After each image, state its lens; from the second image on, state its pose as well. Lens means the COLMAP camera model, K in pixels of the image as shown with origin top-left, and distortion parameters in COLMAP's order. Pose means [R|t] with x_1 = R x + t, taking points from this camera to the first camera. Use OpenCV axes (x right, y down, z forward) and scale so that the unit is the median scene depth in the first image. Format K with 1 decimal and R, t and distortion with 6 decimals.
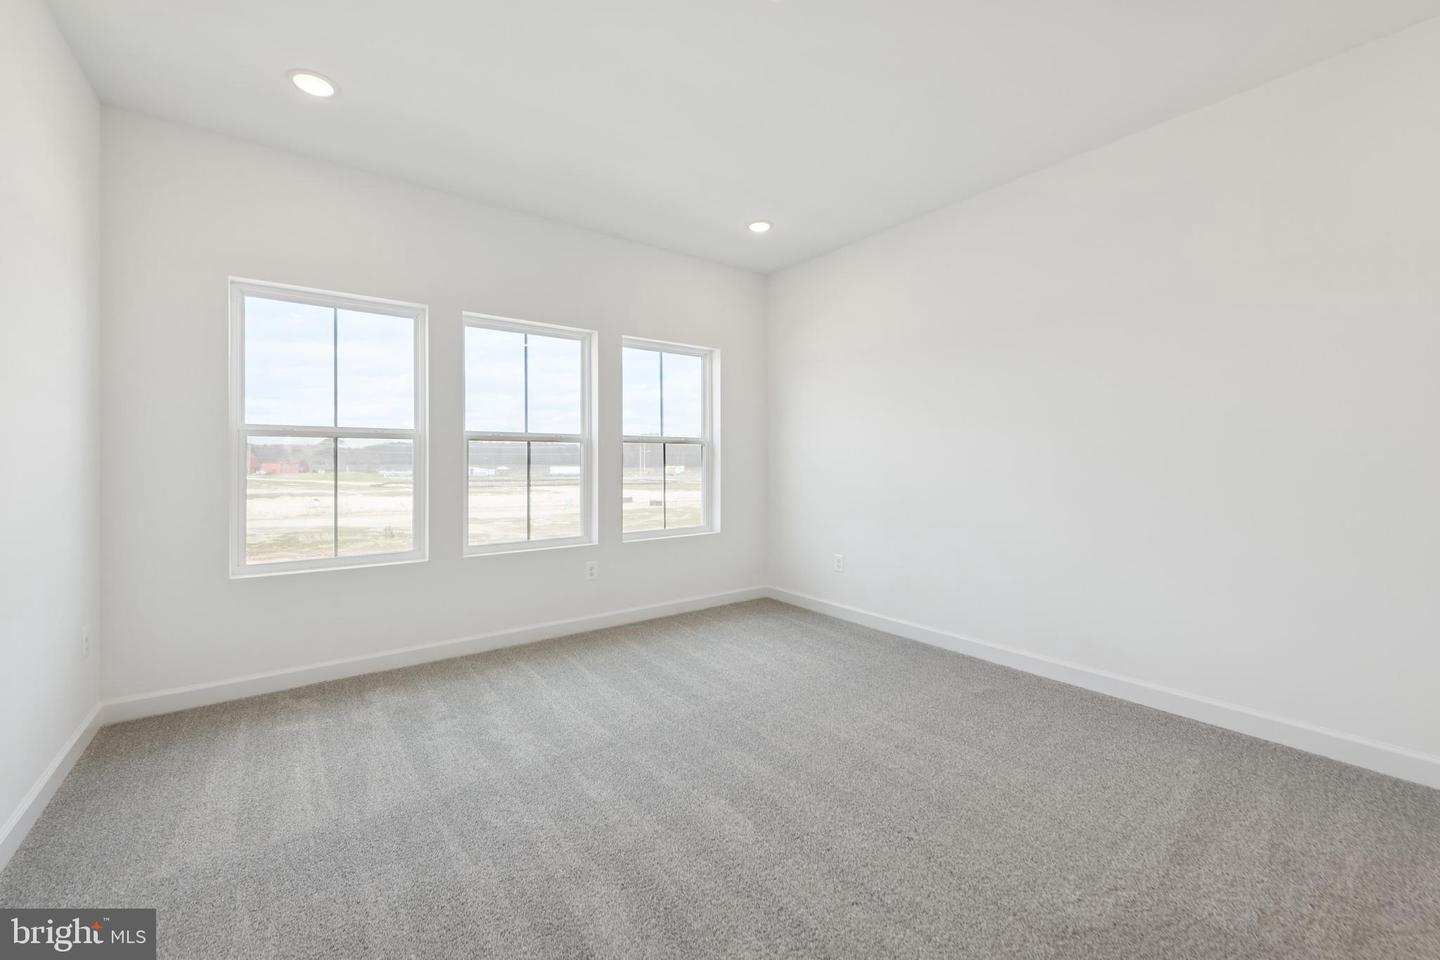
lens RADIAL K [[581.3, 0, 715.7], [0, 581.3, 458.5], [0, 0, 1]] dist [0.025785, -0.009569]
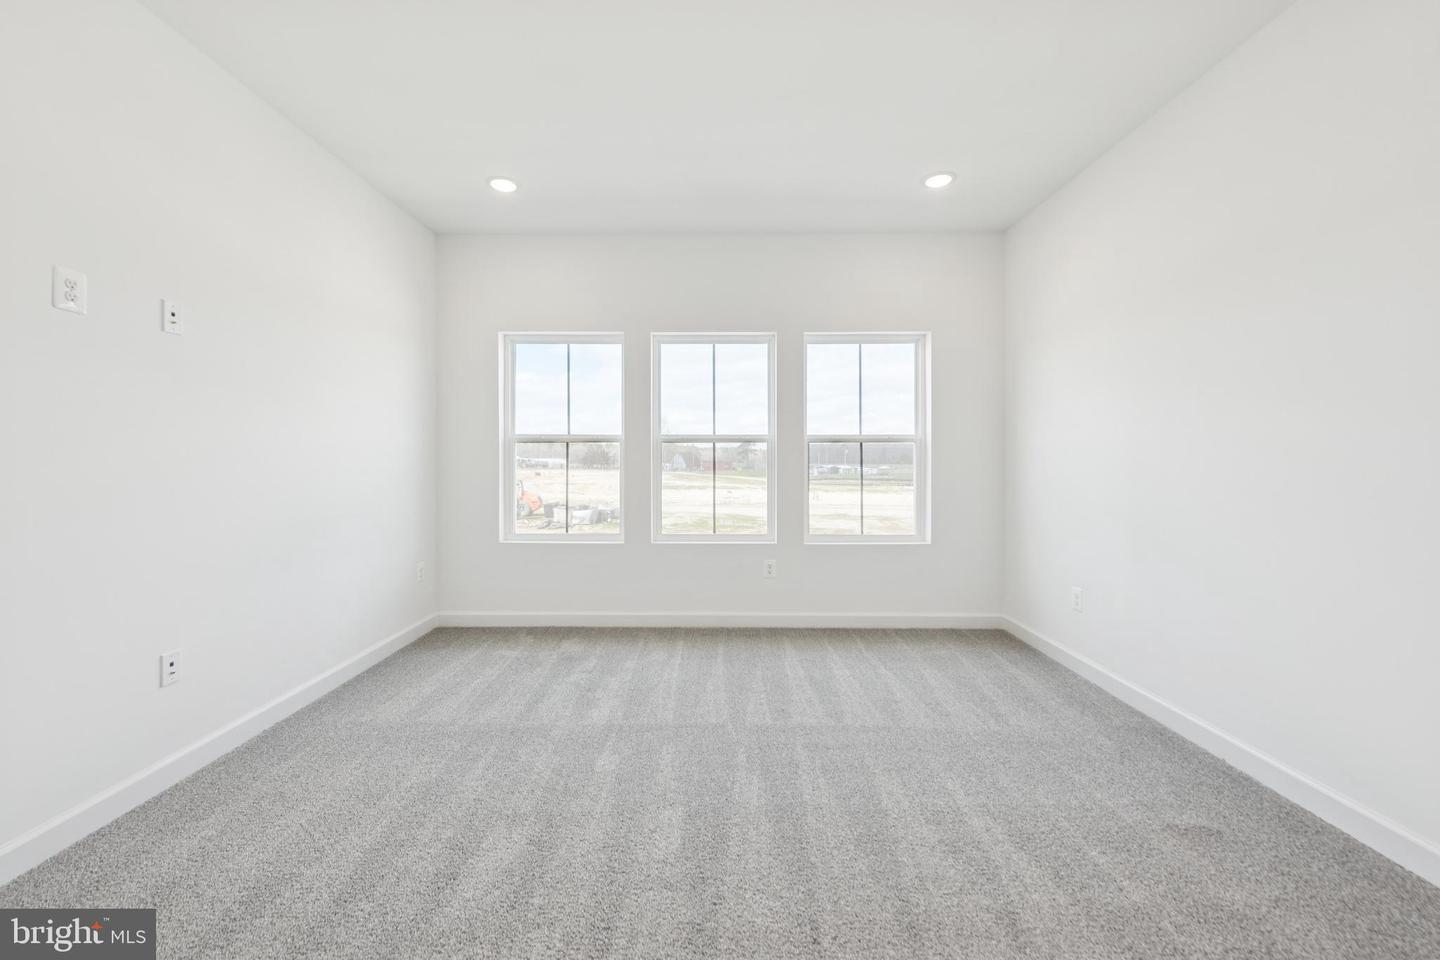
lens RADIAL K [[581.3, 0, 715.7], [0, 581.3, 458.5], [0, 0, 1]] dist [0.025785, -0.009569]
pose [[0.791145, -0.000806, -0.611628, 0.366414], [0.000933, 1.000000, -0.000111, 0.000414], [0.611628, -0.000483, 0.791146, 0.152999]]
